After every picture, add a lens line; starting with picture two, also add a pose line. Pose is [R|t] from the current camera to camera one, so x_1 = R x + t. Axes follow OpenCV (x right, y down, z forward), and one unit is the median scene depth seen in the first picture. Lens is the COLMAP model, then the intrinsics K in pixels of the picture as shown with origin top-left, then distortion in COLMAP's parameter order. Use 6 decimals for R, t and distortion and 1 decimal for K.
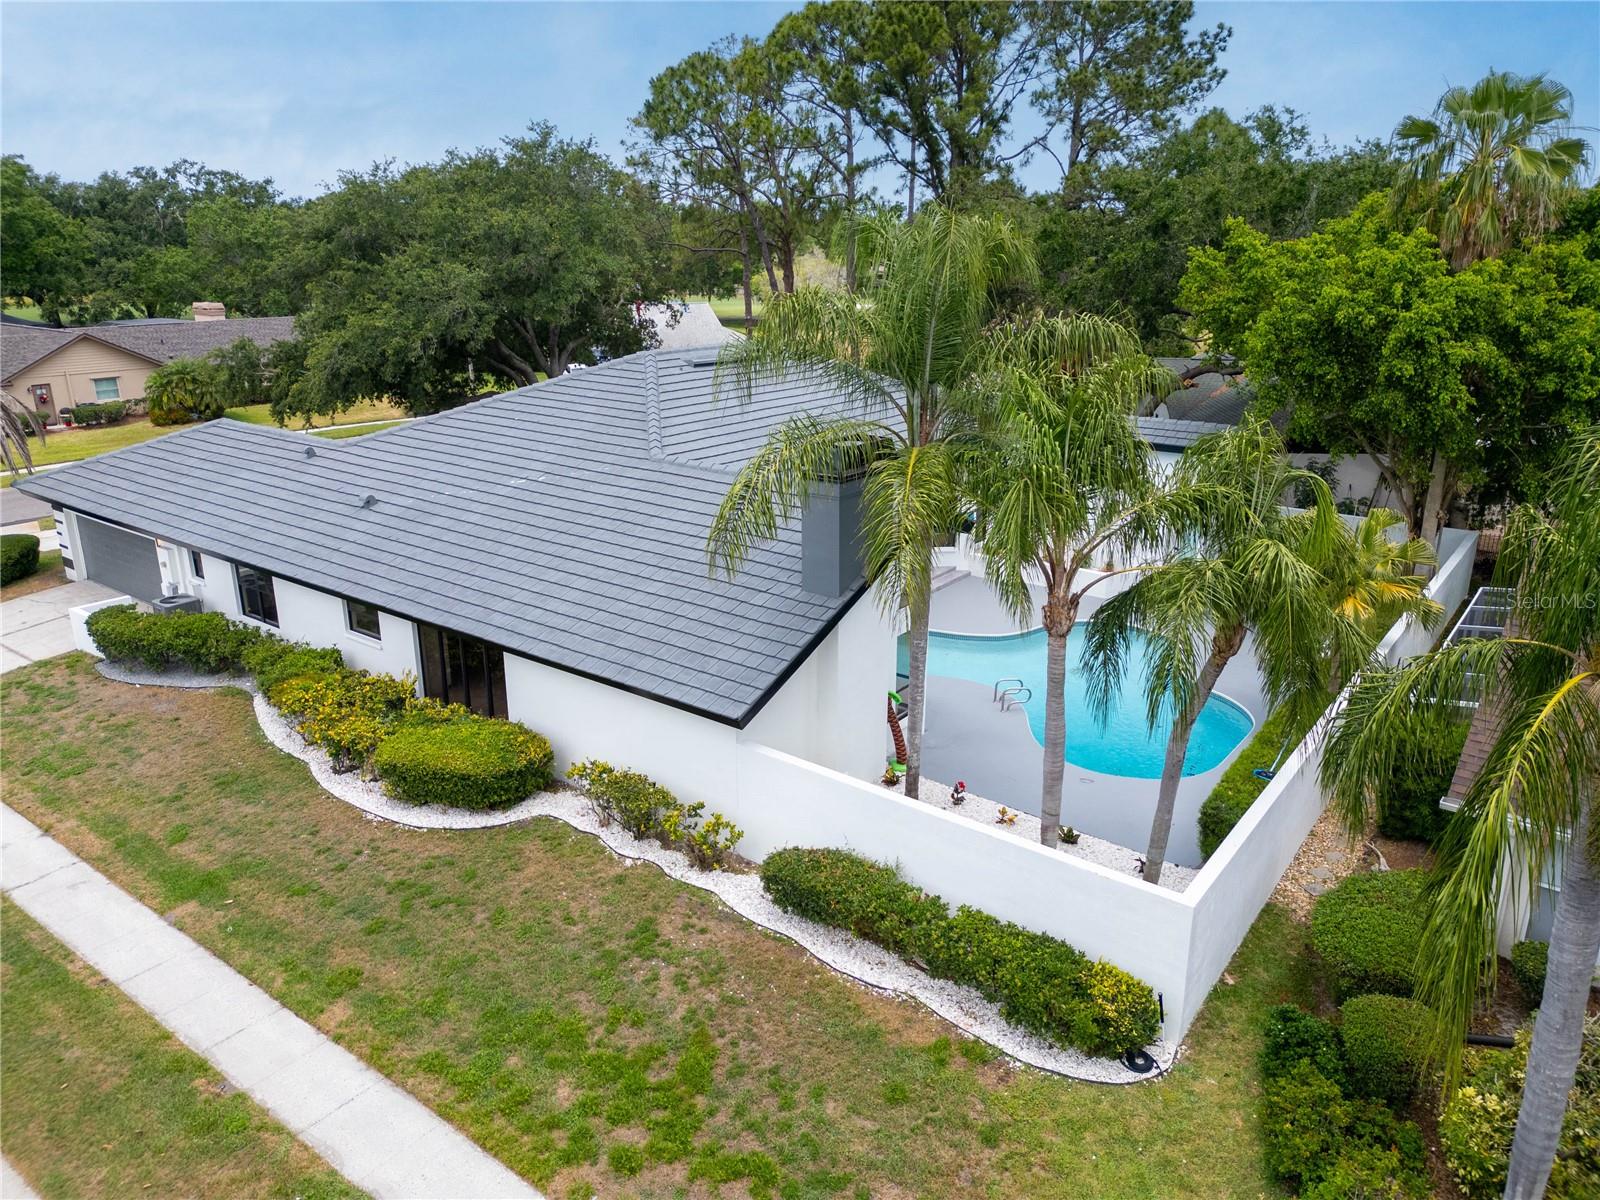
lens RADIAL K [[1120.3, 0, 802.1], [0, 1120.3, 598.2], [0, 0, 1]] dist [0.064908, -0.054328]
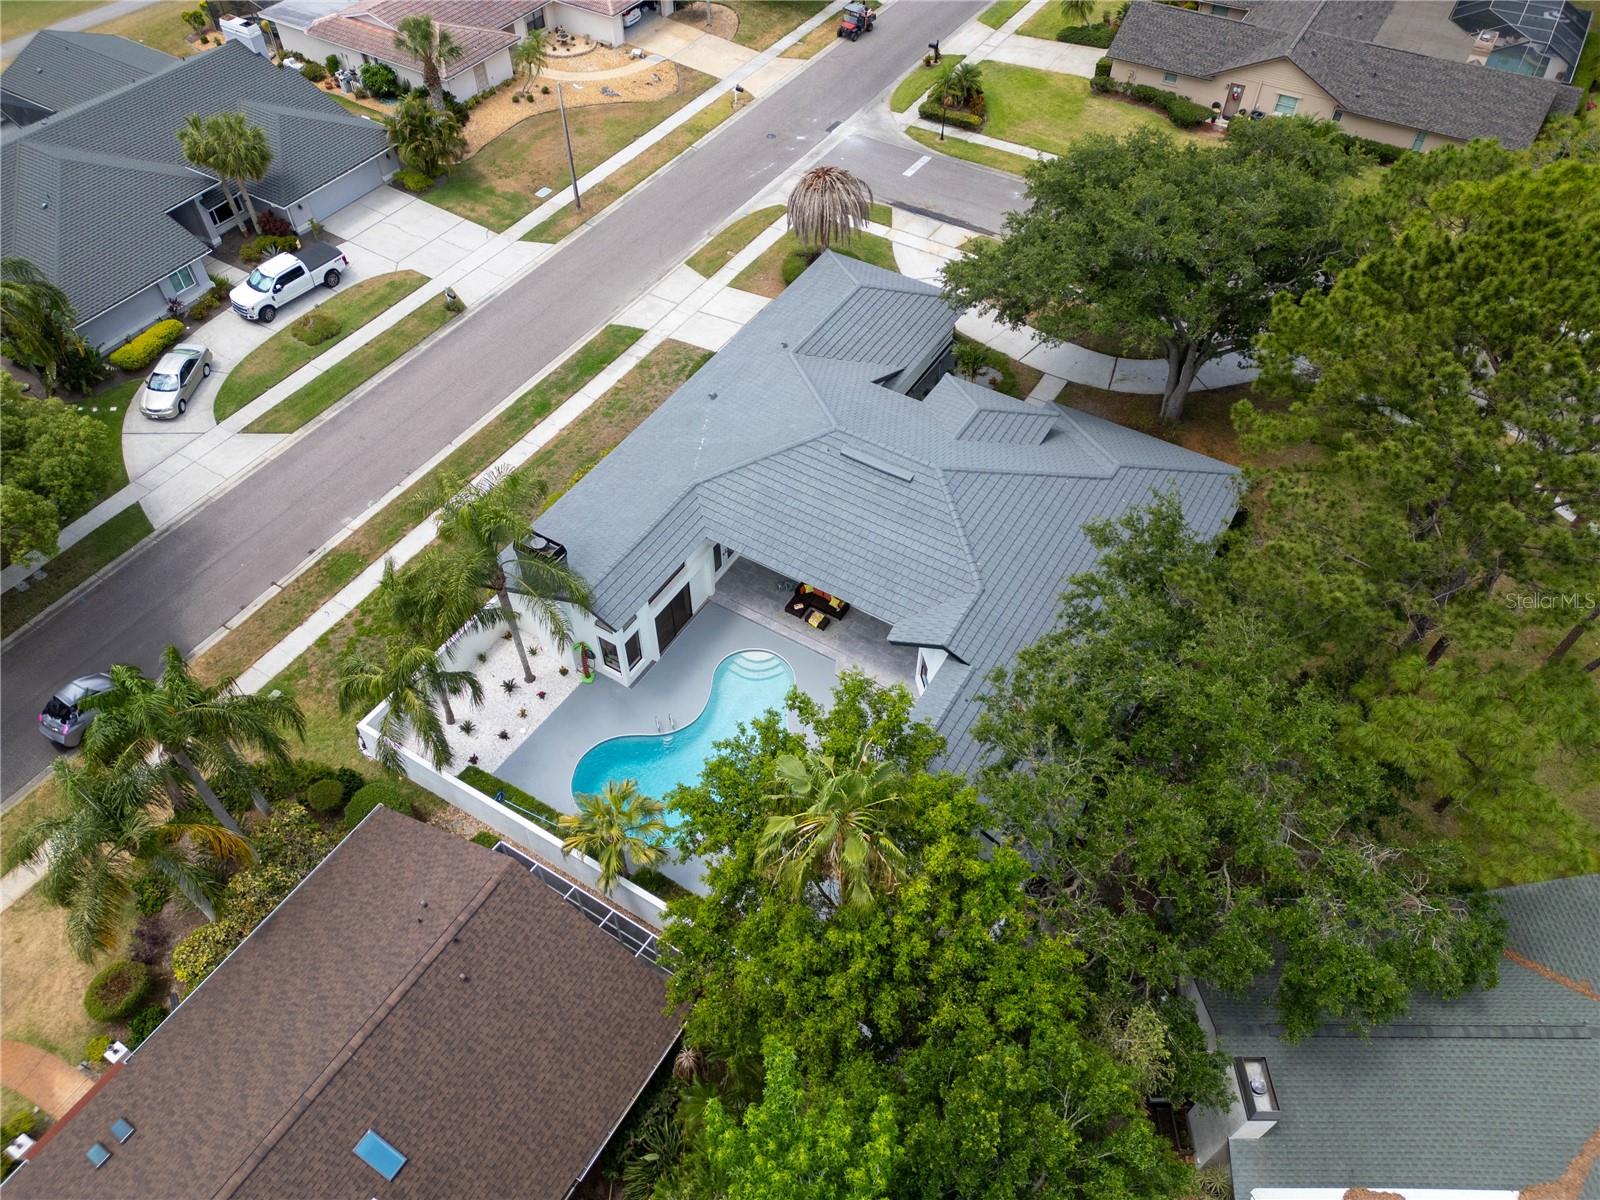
lens RADIAL K [[1120.3, 0, 797.7], [0, 1120.3, 607.6], [0, 0, 1]] dist [0.064908, -0.054328]
pose [[0.098237, 0.756106, -0.647034, 1.882665], [-0.312063, 0.640790, 0.701431, -2.062405], [0.944969, 0.133009, 0.298902, 1.044494]]
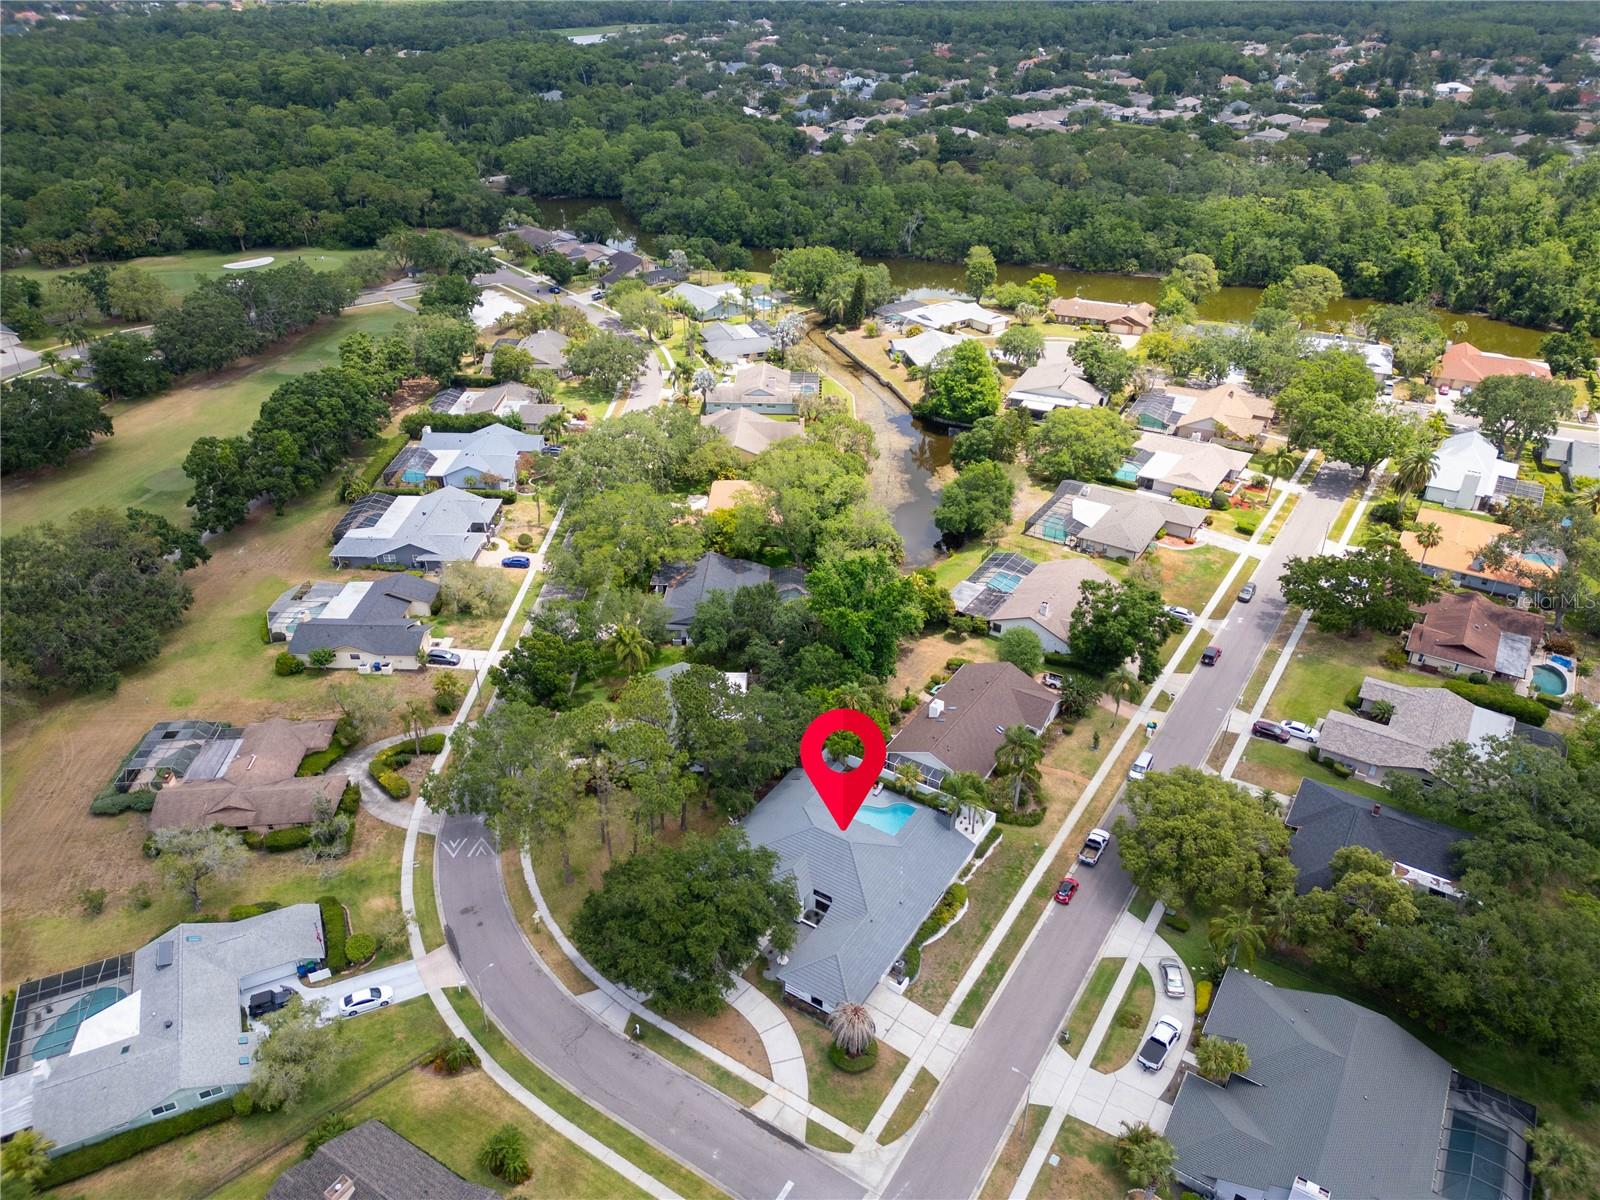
lens RADIAL K [[1120.3, 0, 799.1], [0, 1120.3, 587.2], [0, 0, 1]] dist [0.064908, -0.054328]
pose [[-0.075266, -0.491244, 0.867764, -6.035605], [0.303283, 0.817728, 0.489224, -5.696081], [-0.949923, 0.300000, 0.087439, 1.055392]]
